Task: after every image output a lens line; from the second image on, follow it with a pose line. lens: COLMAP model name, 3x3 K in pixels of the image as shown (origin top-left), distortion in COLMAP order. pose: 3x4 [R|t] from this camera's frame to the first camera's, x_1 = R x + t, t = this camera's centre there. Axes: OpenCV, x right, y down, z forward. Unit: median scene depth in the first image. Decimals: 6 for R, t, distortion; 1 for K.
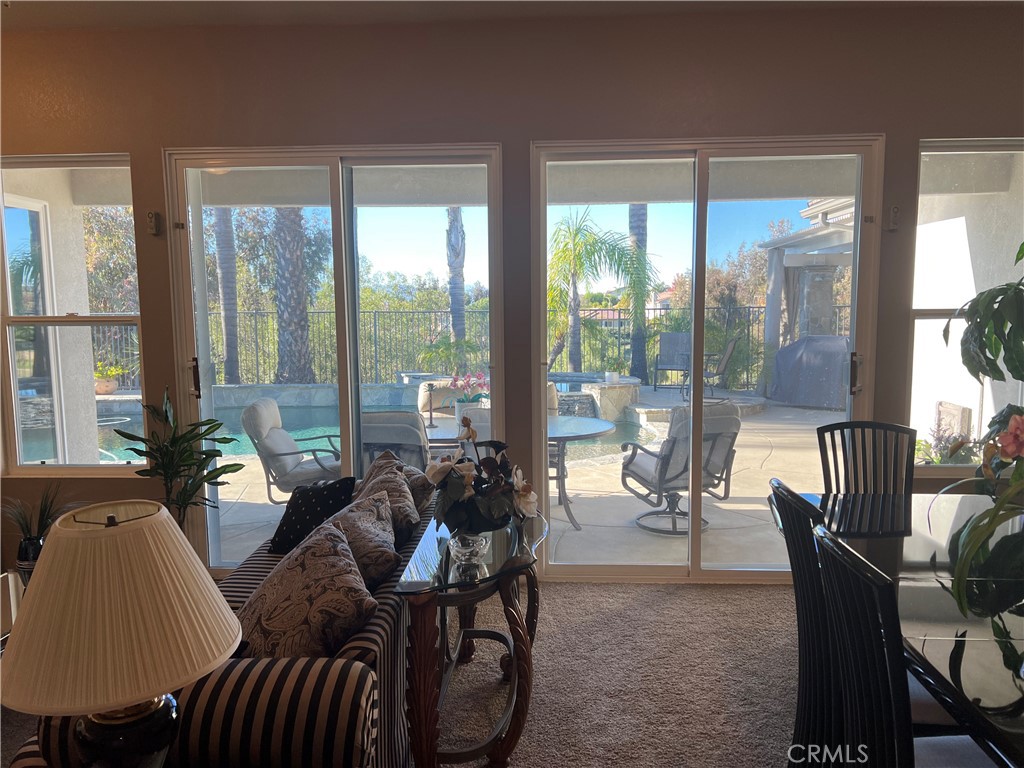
lens RADIAL K [[767.3, 0, 517.5], [0, 767.3, 394.2], [0, 0, 1]] dist [0.076561, -0.096042]
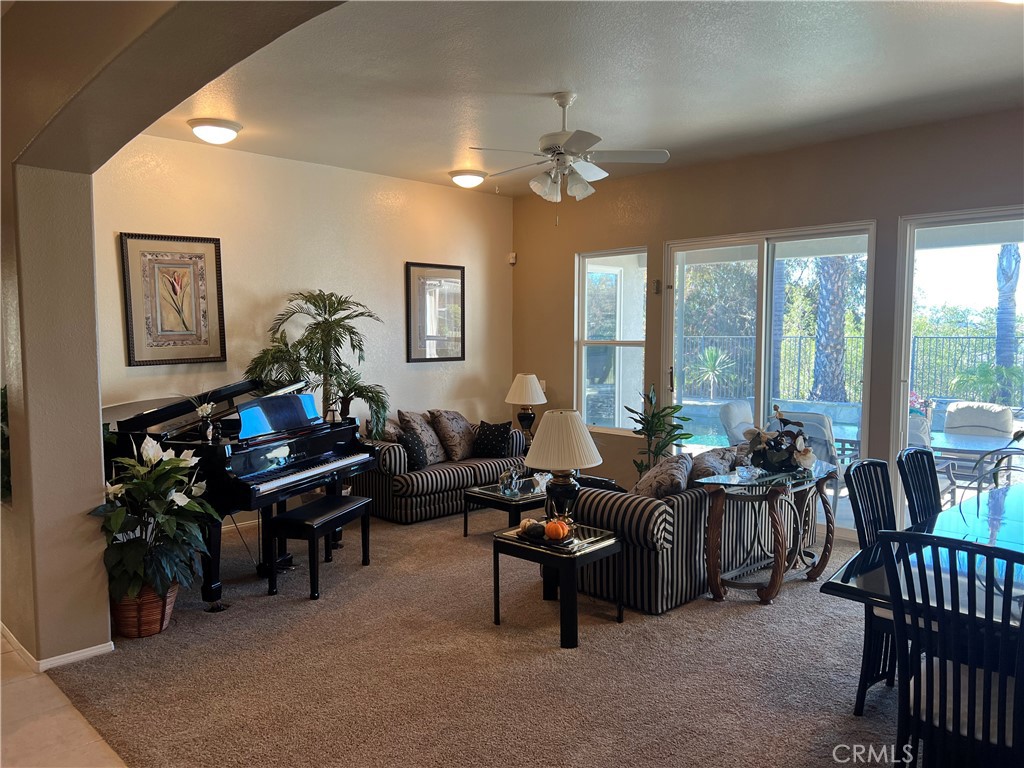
lens RADIAL K [[773.0, 0, 527.4], [0, 773.0, 395.8], [0, 0, 1]] dist [0.031599, -0.010529]
pose [[0.750554, 0.063261, -0.657774, 0.365797], [-0.081125, 0.996699, 0.003289, 0.028059], [0.655811, 0.050893, 0.753208, -0.360109]]
